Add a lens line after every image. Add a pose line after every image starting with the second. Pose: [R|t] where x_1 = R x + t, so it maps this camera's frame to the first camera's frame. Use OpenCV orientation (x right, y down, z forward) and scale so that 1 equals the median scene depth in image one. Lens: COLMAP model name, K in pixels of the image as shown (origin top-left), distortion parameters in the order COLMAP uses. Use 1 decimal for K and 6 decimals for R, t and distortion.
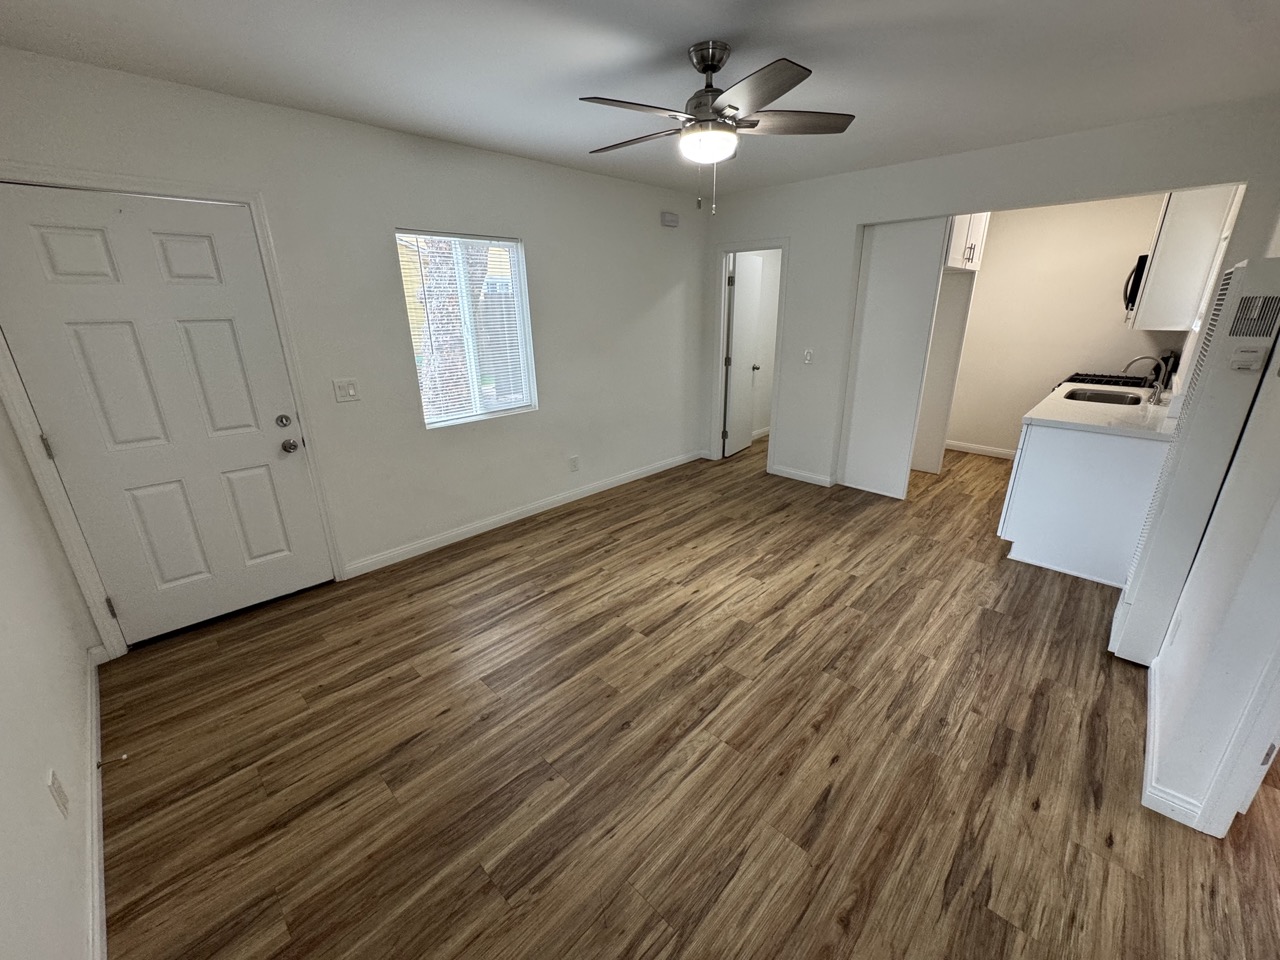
lens RADIAL K [[510.8, 0, 640.9], [0, 510.8, 482.1], [0, 0, 1]] dist [-0.003525, 0.000755]
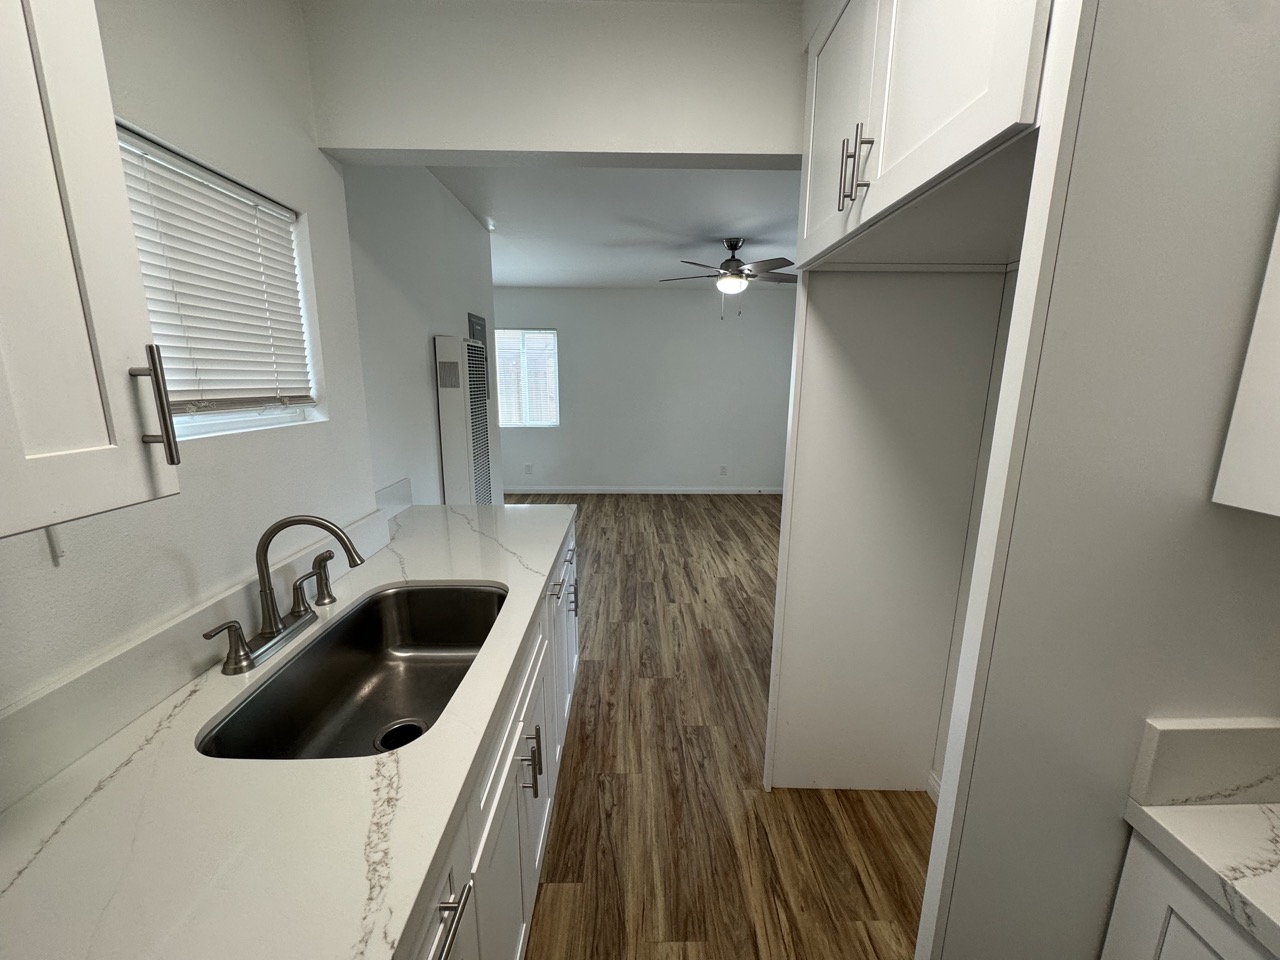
lens RADIAL K [[510.8, 0, 643.2], [0, 510.8, 478.7], [0, 0, 1]] dist [-0.003525, 0.000755]
pose [[-0.703315, 0.150058, -0.694860, 1.355304], [-0.228599, 0.877807, 0.420947, -0.575706], [0.673120, 0.454903, -0.583072, 1.680474]]
